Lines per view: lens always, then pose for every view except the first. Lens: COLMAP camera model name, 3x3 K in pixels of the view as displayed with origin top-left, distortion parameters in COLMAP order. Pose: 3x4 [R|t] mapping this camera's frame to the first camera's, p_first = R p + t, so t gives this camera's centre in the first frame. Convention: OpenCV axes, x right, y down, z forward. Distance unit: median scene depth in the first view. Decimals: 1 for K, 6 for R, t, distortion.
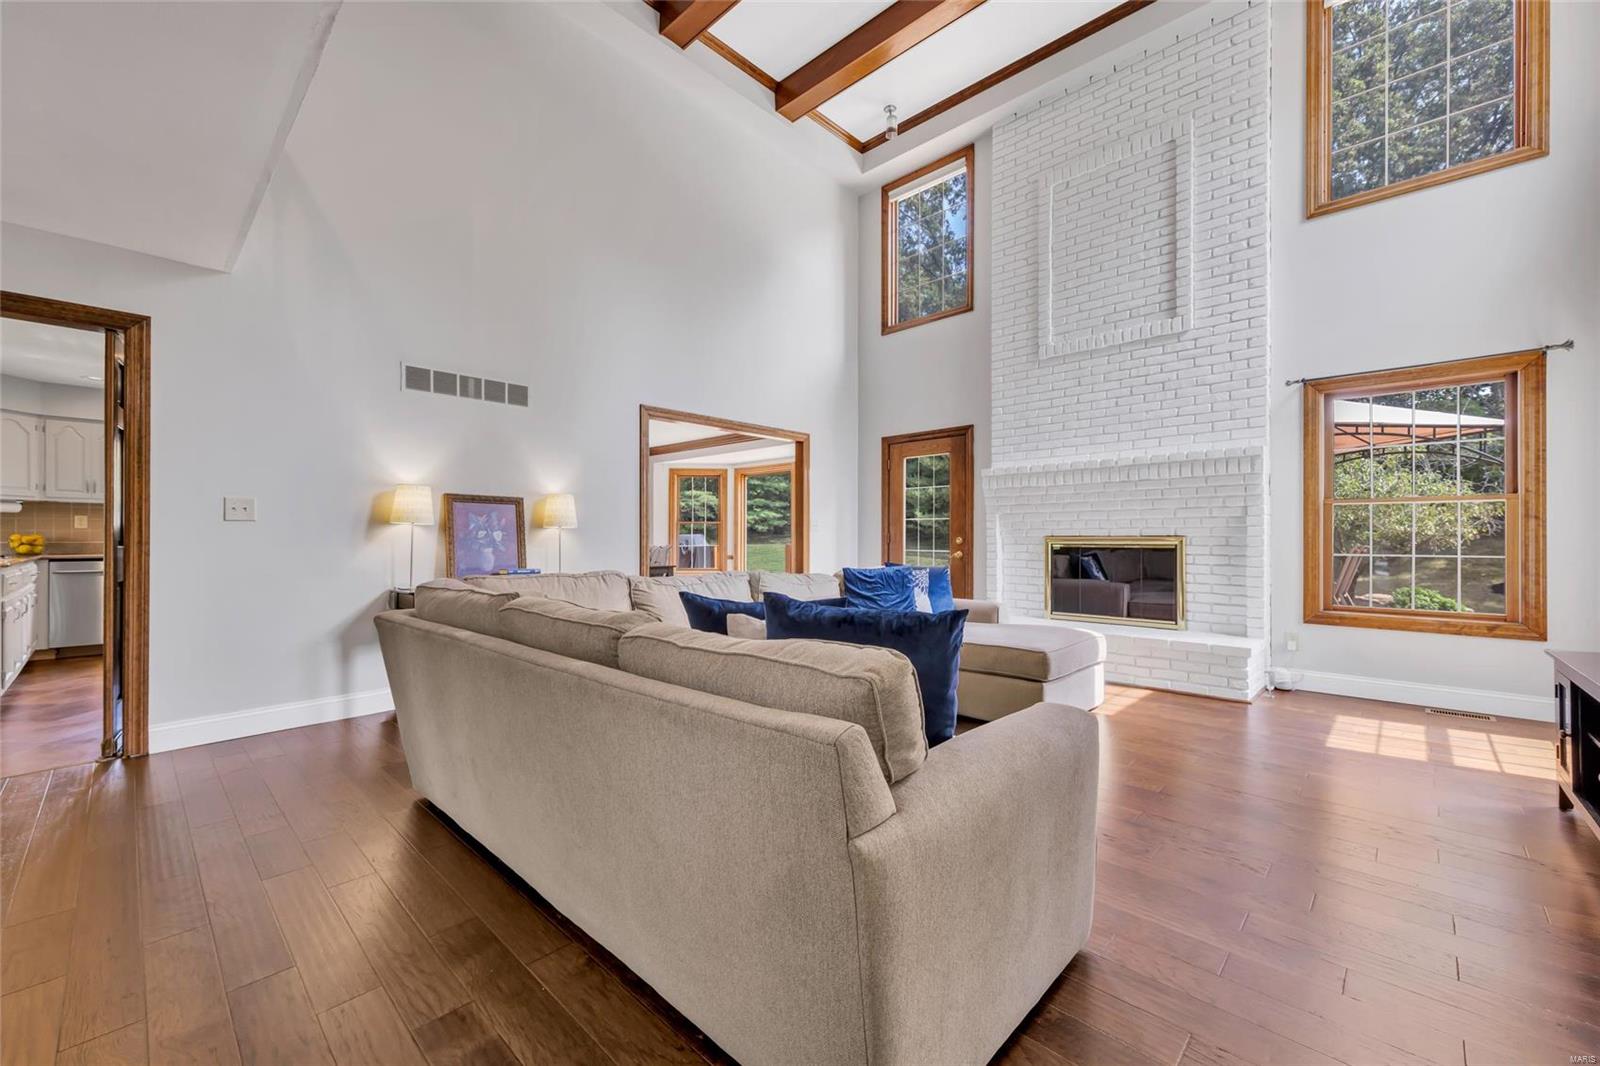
lens RADIAL K [[635.0, 0, 814.2], [0, 635.0, 542.6], [0, 0, 1]] dist [0.003523, 0.000268]
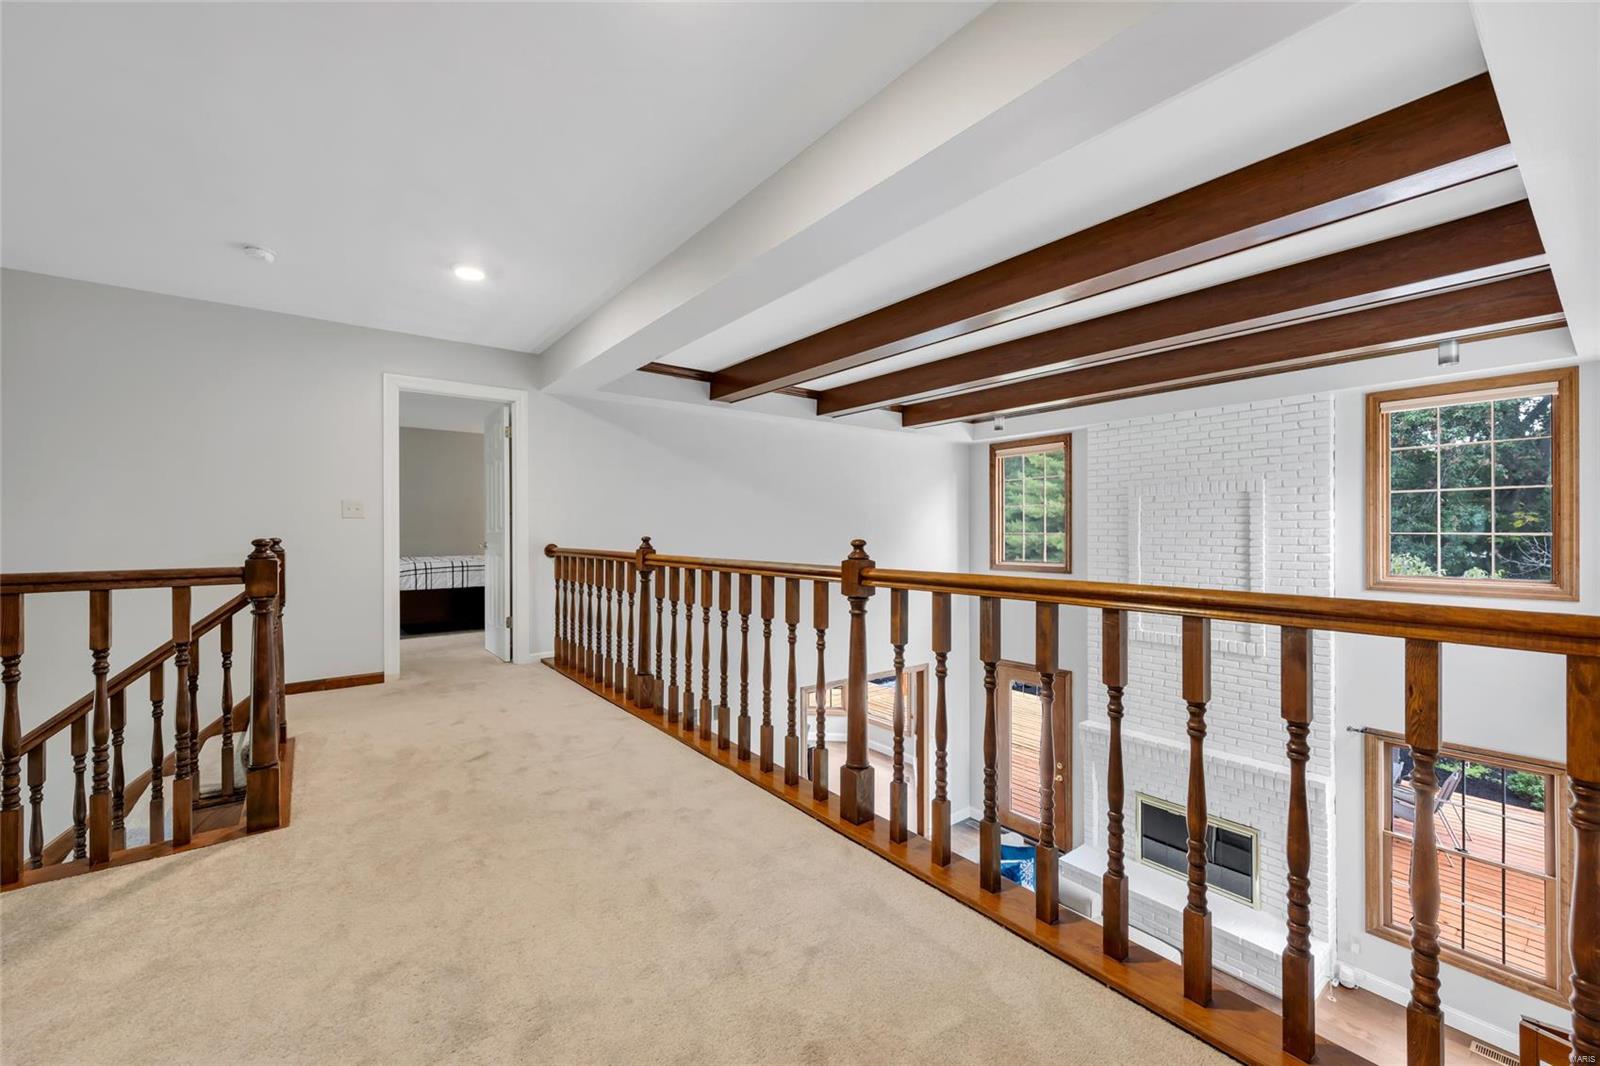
lens RADIAL K [[635.0, 0, 796.3], [0, 635.0, 525.3], [0, 0, 1]] dist [0.003523, 0.000268]
pose [[0.986475, -0.001236, -0.163907, -0.081358], [0.000263, 0.999982, -0.005955, -0.593827], [0.163911, 0.005831, 0.986458, -0.337748]]
